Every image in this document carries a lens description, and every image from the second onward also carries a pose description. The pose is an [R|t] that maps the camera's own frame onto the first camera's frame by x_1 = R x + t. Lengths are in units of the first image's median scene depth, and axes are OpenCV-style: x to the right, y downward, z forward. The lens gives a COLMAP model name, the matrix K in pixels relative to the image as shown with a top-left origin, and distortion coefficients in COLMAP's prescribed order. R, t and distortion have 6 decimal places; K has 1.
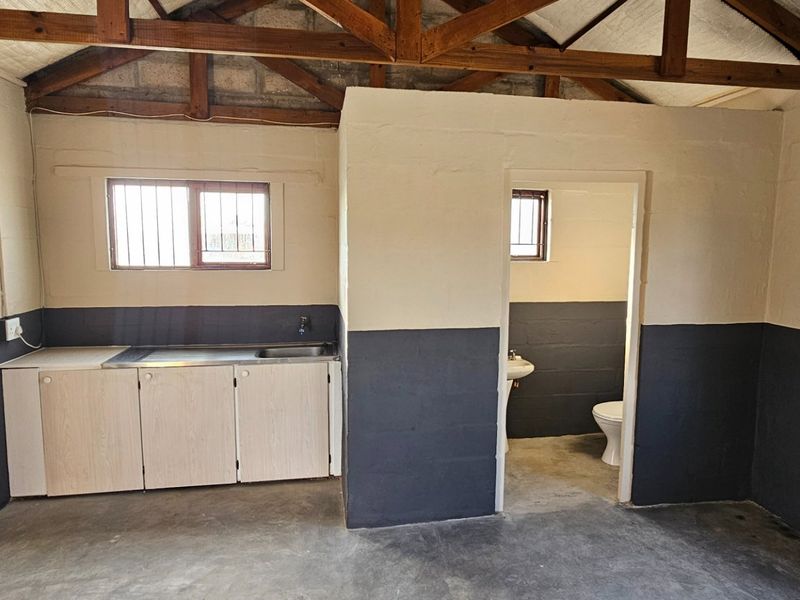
lens RADIAL K [[521.2, 0, 407.7], [0, 521.2, 298.8], [0, 0, 1]] dist [0.003014, -0.009234]
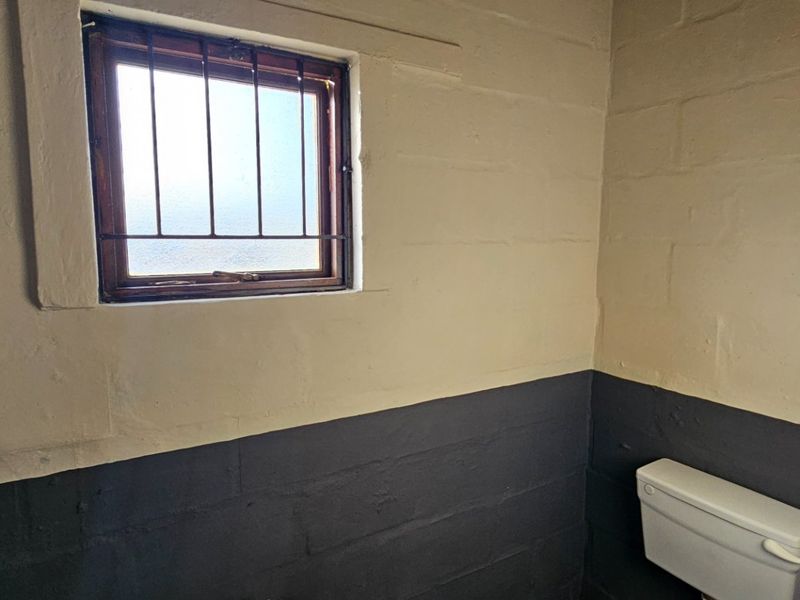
lens RADIAL K [[521.2, 0, 402.4], [0, 521.2, 300.5], [0, 0, 1]] dist [0.003014, -0.009234]
pose [[0.924317, -0.053369, 0.377875, 0.234557], [0.046598, 0.998548, 0.027047, -0.097866], [-0.378770, -0.007392, 0.925461, 0.940320]]
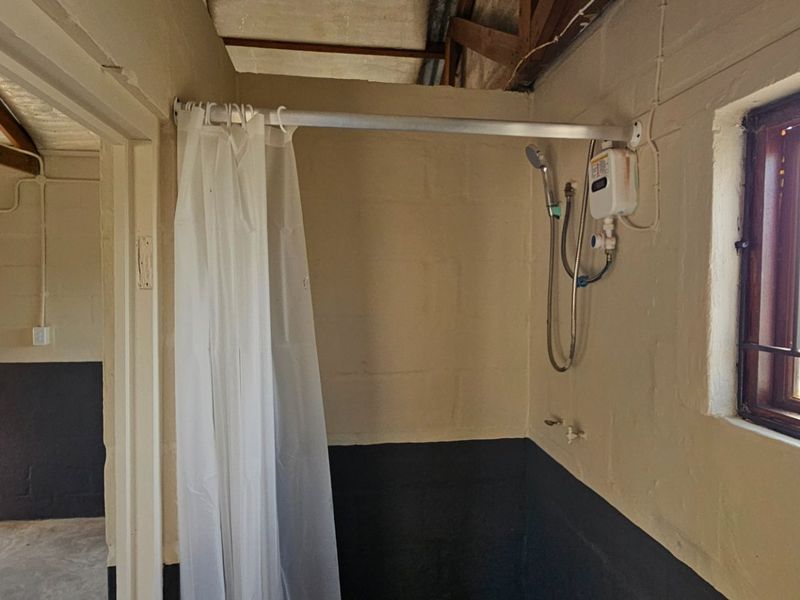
lens RADIAL K [[521.2, 0, 400.8], [0, 521.2, 297.9], [0, 0, 1]] dist [0.003014, -0.009234]
pose [[-0.017153, 0.023653, -0.999573, 0.503357], [-0.112651, 0.993309, 0.025438, -0.154041], [0.993487, 0.113039, -0.014374, 1.132753]]
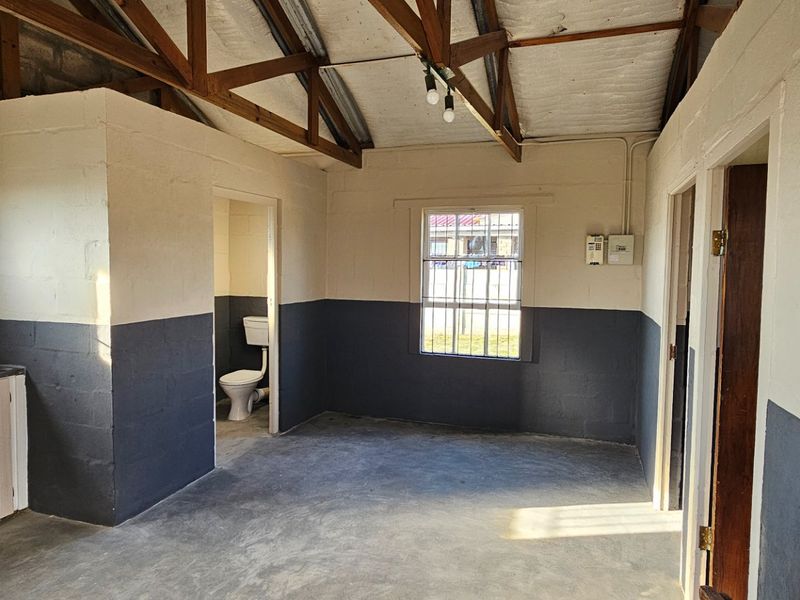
lens RADIAL K [[521.2, 0, 402.6], [0, 521.2, 300.3], [0, 0, 1]] dist [0.003014, -0.009234]
pose [[0.466846, -0.060866, 0.882242, -0.665703], [0.086575, 0.995982, 0.022901, 0.034549], [-0.880091, 0.065688, 0.470240, 0.020392]]
